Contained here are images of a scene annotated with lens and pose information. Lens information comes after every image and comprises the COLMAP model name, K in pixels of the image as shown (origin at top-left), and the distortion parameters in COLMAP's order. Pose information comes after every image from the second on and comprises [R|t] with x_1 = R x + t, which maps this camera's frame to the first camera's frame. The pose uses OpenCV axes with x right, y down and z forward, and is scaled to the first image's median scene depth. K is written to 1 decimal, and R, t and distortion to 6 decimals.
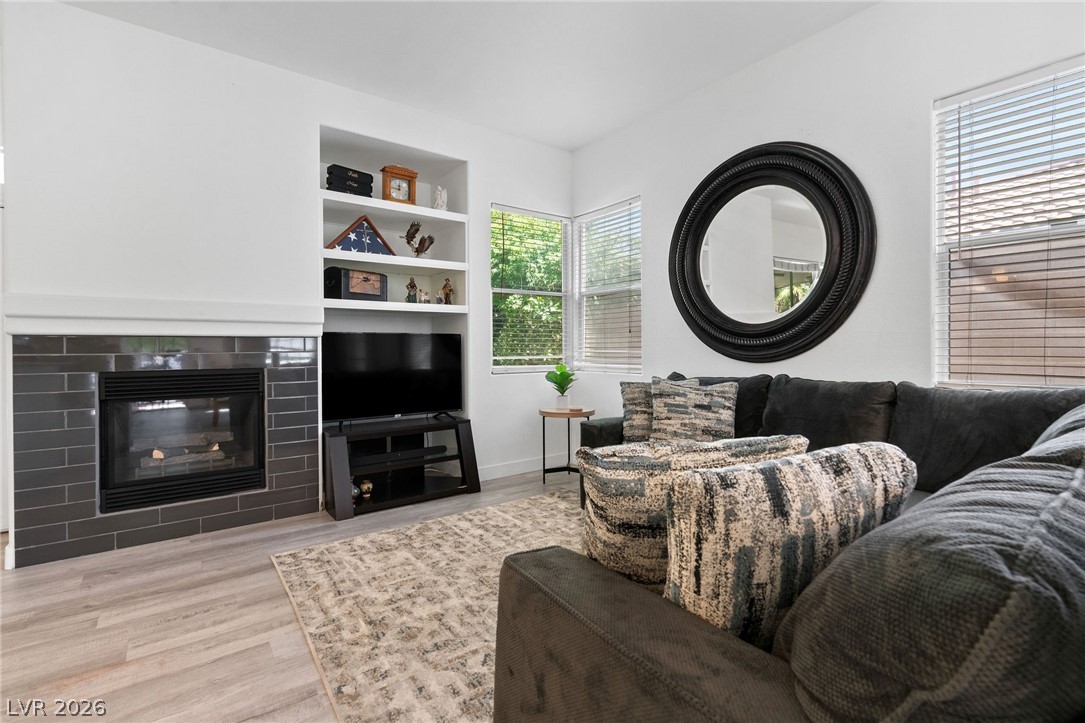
lens RADIAL K [[505.1, 0, 546.4], [0, 505.1, 345.2], [0, 0, 1]] dist [-0.005215, -0.000292]
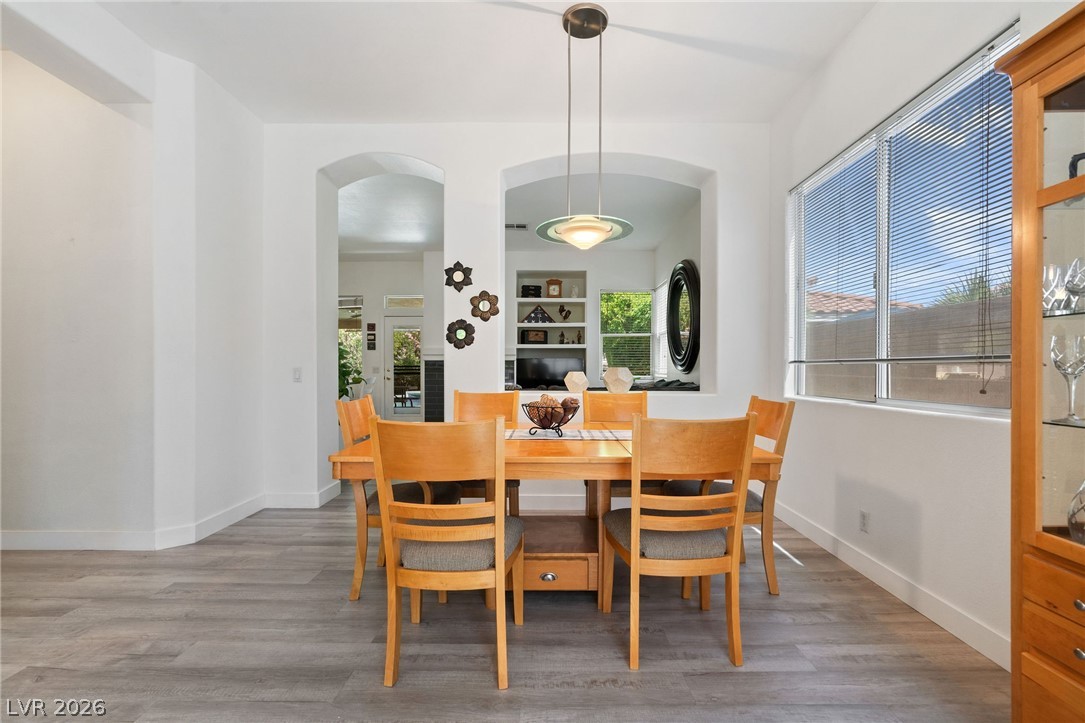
lens RADIAL K [[494.3, 0, 542.8], [0, 494.3, 368.9], [0, 0, 1]] dist [-0.002148, -0.000021]
pose [[0.790045, 0.008809, -0.612985, 1.067892], [-0.003939, 0.999949, 0.009294, -0.000465], [0.613036, -0.004929, 0.790040, -0.746876]]
